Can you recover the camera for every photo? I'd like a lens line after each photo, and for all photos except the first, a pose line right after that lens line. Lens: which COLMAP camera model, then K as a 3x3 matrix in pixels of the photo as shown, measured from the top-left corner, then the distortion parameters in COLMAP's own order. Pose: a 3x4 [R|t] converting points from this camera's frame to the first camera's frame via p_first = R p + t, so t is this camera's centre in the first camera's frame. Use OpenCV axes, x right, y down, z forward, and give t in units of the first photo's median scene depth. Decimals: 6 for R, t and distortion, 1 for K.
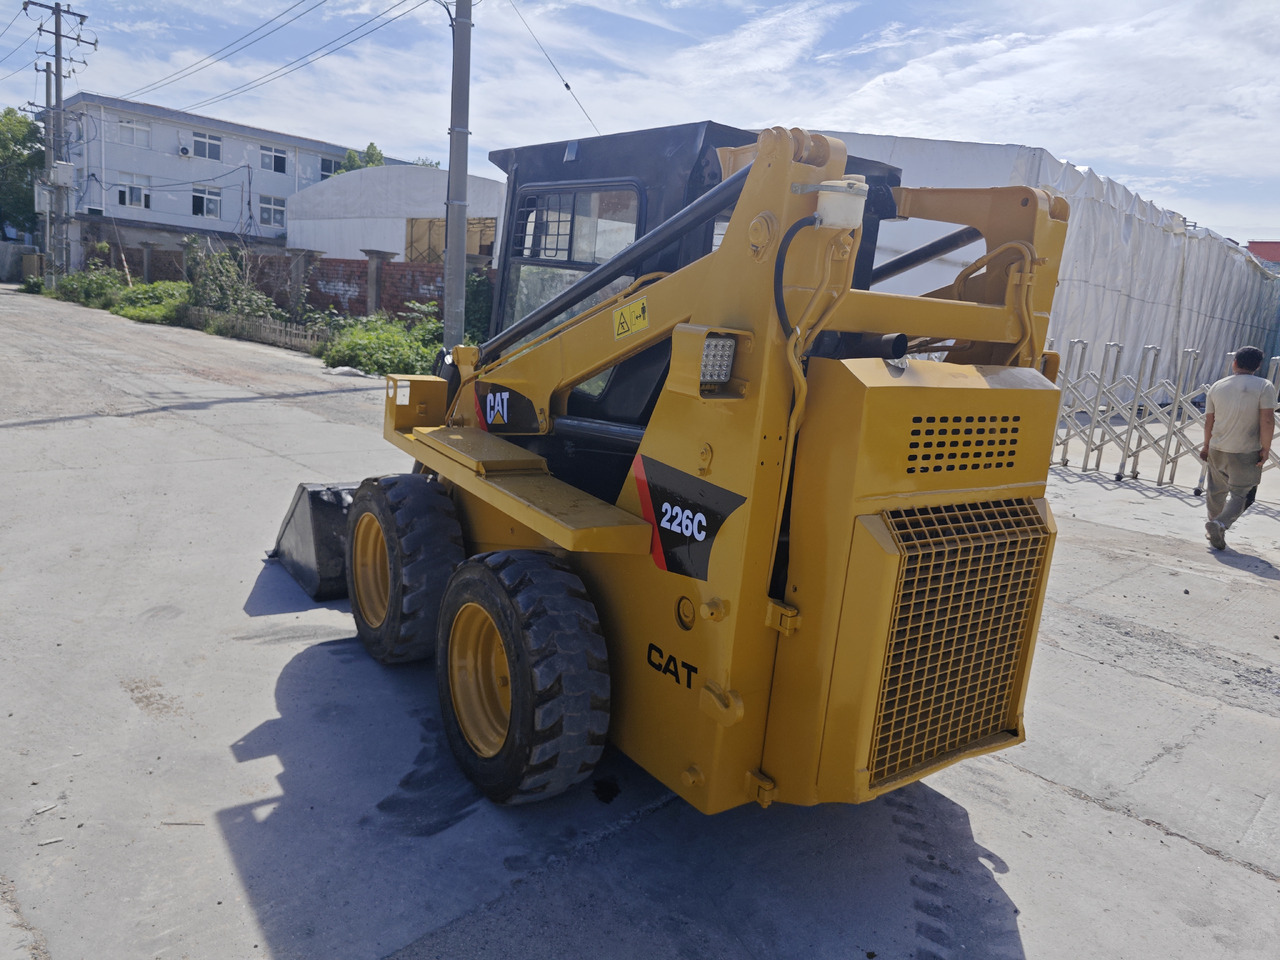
lens RADIAL K [[891.5, 0, 640.0], [0, 891.5, 480.0], [0, 0, 1]] dist [0.044129, -0.049257]
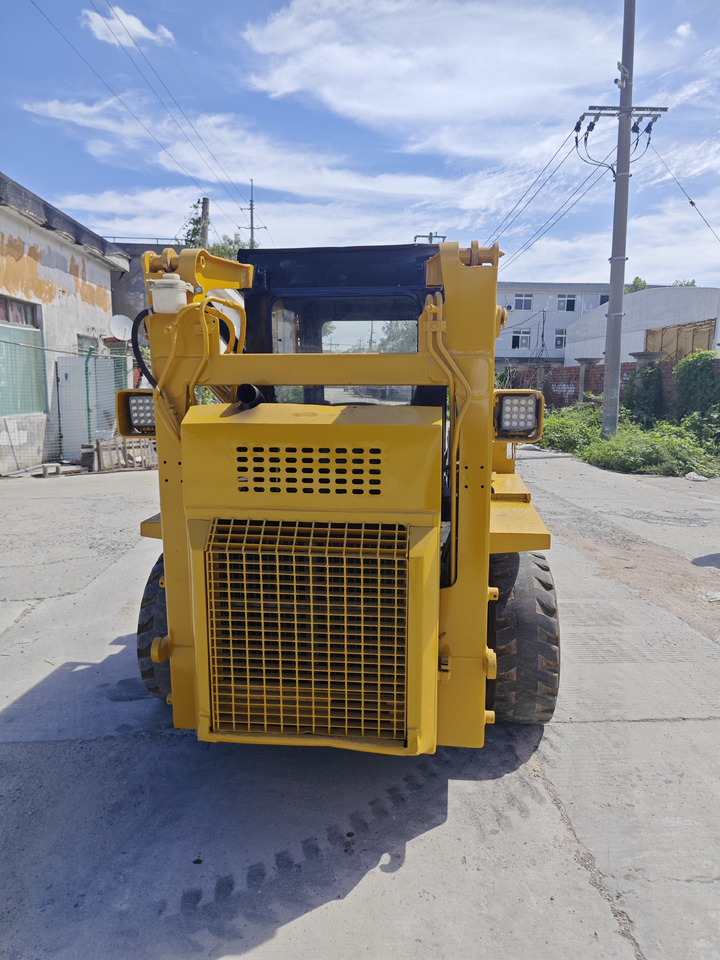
lens RADIAL K [[668.6, 0, 381.3], [0, 668.6, 499.4], [0, 0, 1]] dist [0.044129, -0.049257]
pose [[0.720890, 0.033295, -0.692249, 0.189883], [-0.070526, 0.997184, -0.025482, 0.002420], [0.689452, 0.067192, 0.721208, 0.076759]]
